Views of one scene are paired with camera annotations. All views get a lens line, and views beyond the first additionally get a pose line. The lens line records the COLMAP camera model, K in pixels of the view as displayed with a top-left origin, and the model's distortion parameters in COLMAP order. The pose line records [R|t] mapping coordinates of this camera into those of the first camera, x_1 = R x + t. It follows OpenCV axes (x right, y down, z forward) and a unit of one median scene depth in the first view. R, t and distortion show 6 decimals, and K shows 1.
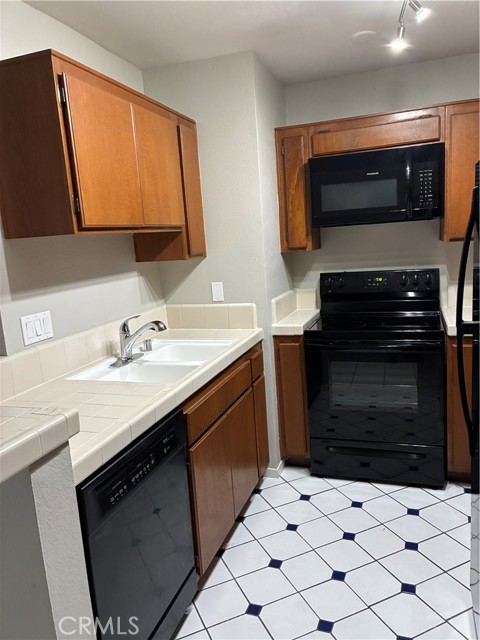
lens RADIAL K [[487.3, 0, 241.6], [0, 487.3, 320.2], [0, 0, 1]] dist [0.047237, -0.047209]
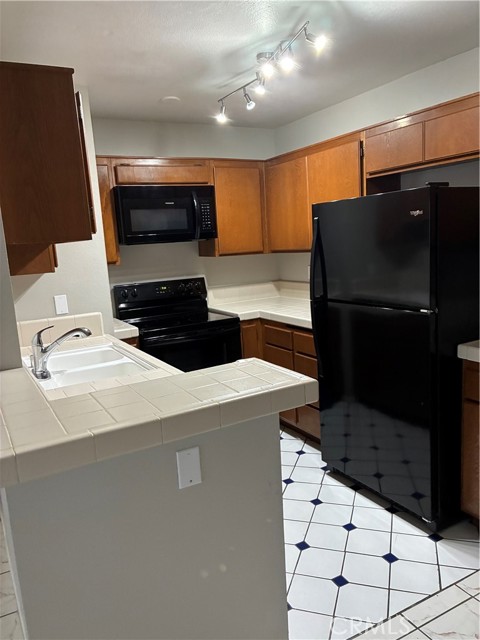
lens RADIAL K [[487.3, 0, 243.8], [0, 487.3, 320.2], [0, 0, 1]] dist [0.047237, -0.047209]
pose [[0.666464, -0.098750, 0.738968, -0.558492], [0.142345, 0.989809, 0.003892, 0.024480], [-0.731822, 0.102595, 0.673729, 0.030915]]
